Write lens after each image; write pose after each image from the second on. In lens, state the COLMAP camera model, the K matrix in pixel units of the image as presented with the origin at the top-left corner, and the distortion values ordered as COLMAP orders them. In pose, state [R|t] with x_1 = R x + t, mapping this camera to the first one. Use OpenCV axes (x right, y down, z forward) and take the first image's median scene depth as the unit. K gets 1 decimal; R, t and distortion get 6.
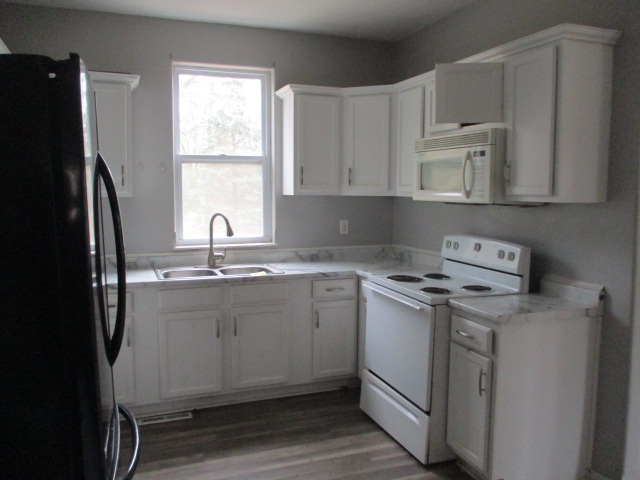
lens RADIAL K [[539.2, 0, 320.2], [0, 539.2, 243.4], [0, 0, 1]] dist [-0.013605, -0.009574]
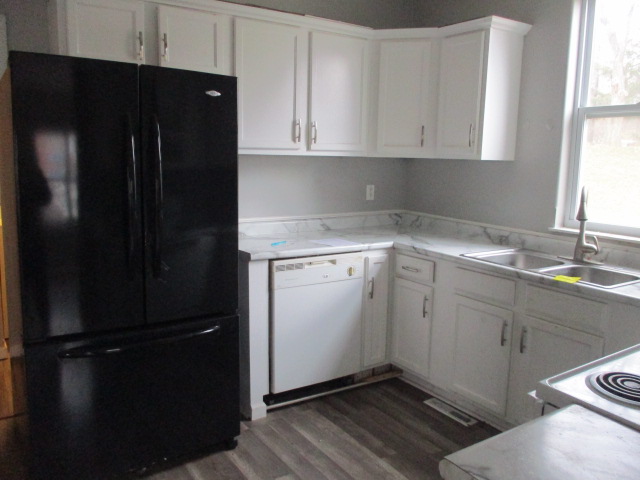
lens RADIAL K [[539.2, 0, 320.3], [0, 539.2, 235.6], [0, 0, 1]] dist [-0.013605, -0.009574]
pose [[0.210691, 0.147379, -0.966379, 0.468223], [-0.109763, 0.985885, 0.126423, -0.048079], [0.971371, 0.079437, 0.223894, 0.554741]]
